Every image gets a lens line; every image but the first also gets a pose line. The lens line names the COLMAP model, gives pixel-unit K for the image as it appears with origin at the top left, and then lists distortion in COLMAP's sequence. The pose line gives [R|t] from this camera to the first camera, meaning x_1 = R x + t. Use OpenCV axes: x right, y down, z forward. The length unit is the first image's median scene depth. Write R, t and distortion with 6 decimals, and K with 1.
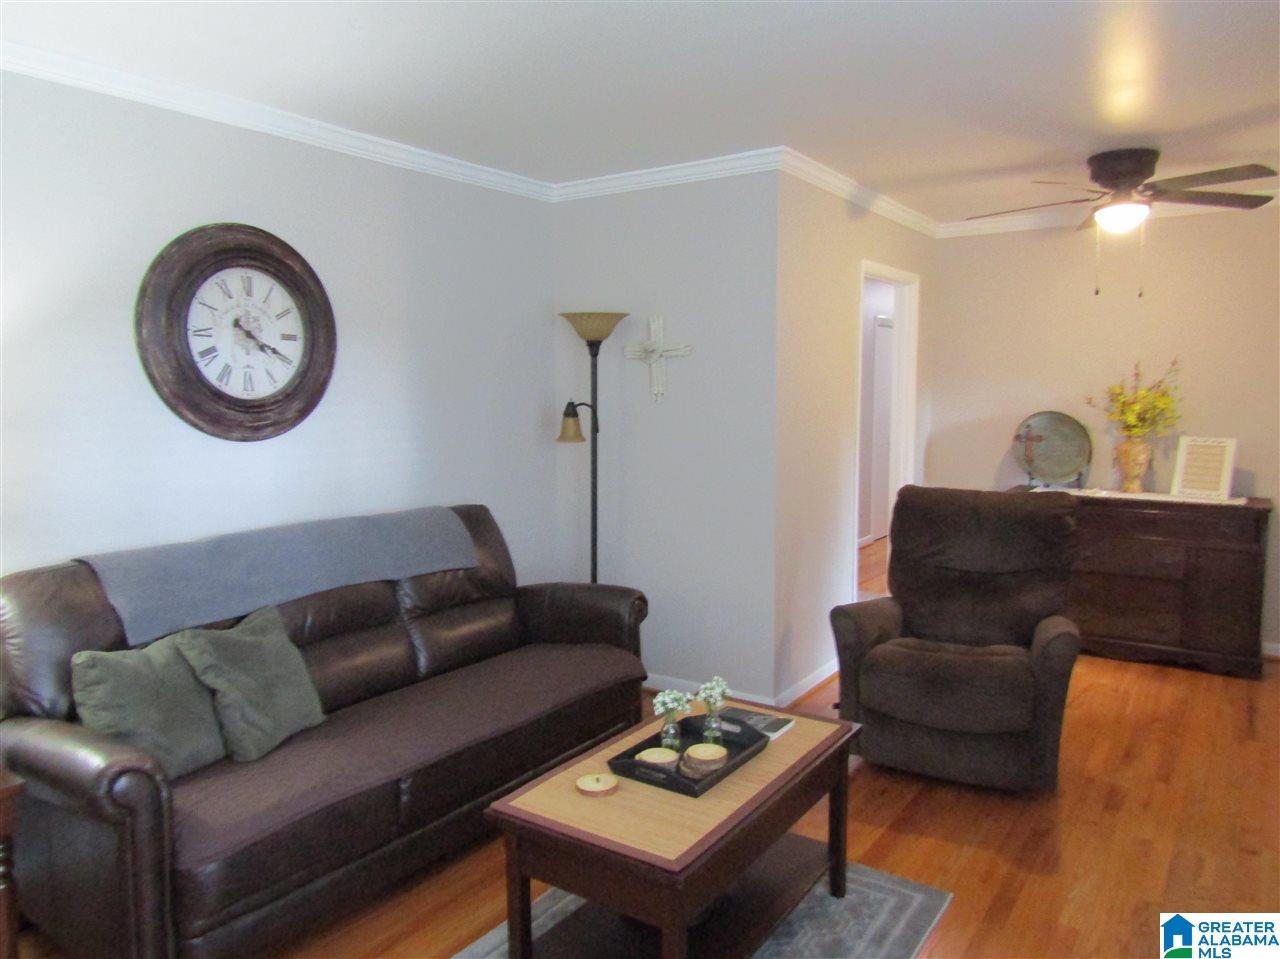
lens RADIAL K [[903.3, 0, 640.2], [0, 903.3, 479.1], [0, 0, 1]] dist [-0.013798, -0.000816]
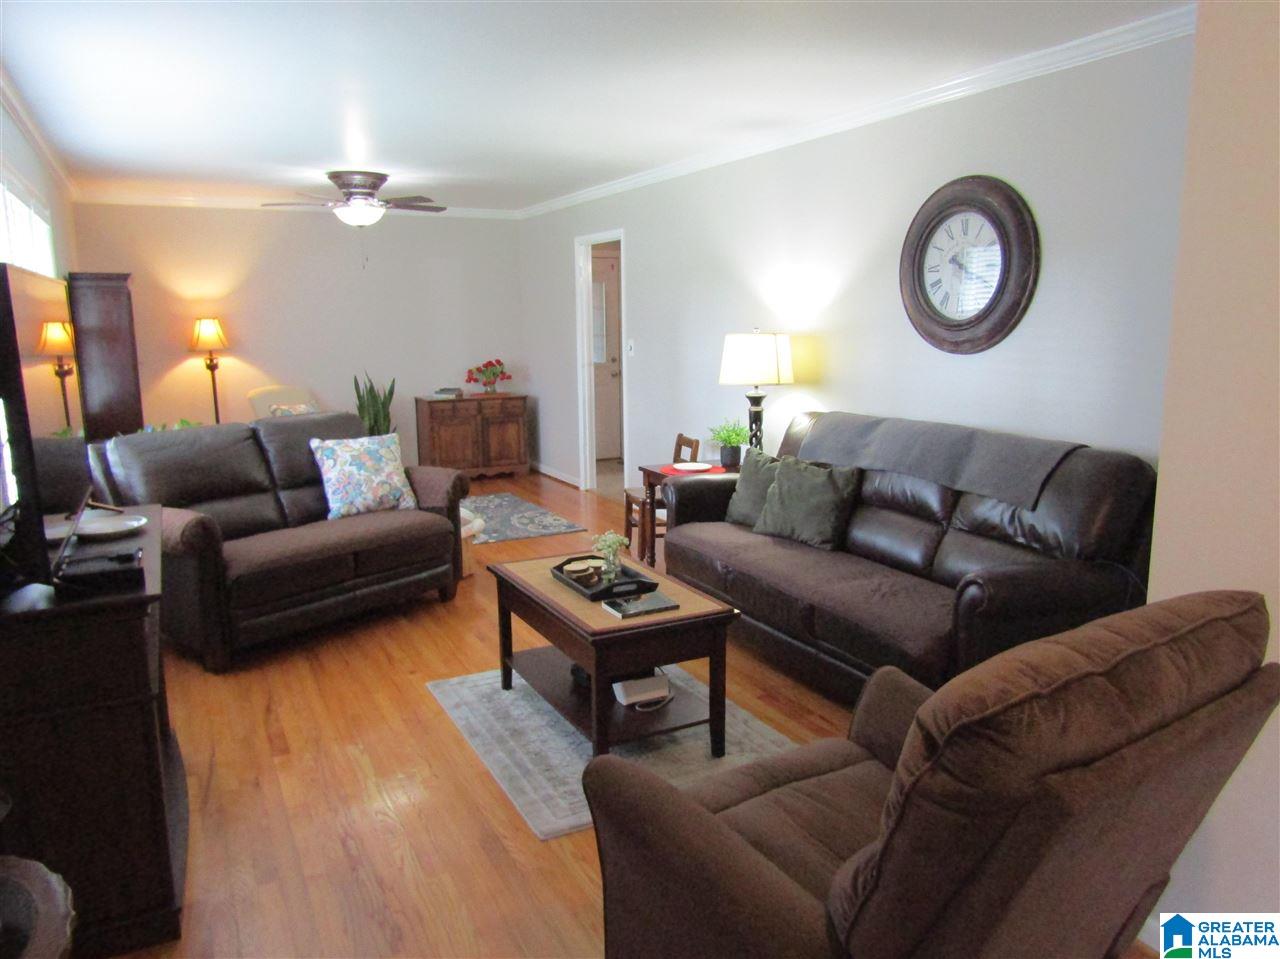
lens RADIAL K [[903.3, 0, 640.4], [0, 903.3, 479.6], [0, 0, 1]] dist [-0.013798, -0.000816]
pose [[-0.461138, 0.167511, -0.871373, 0.921492], [-0.087680, 0.968611, 0.232605, -0.129266], [0.882986, 0.183665, -0.431976, 1.220308]]
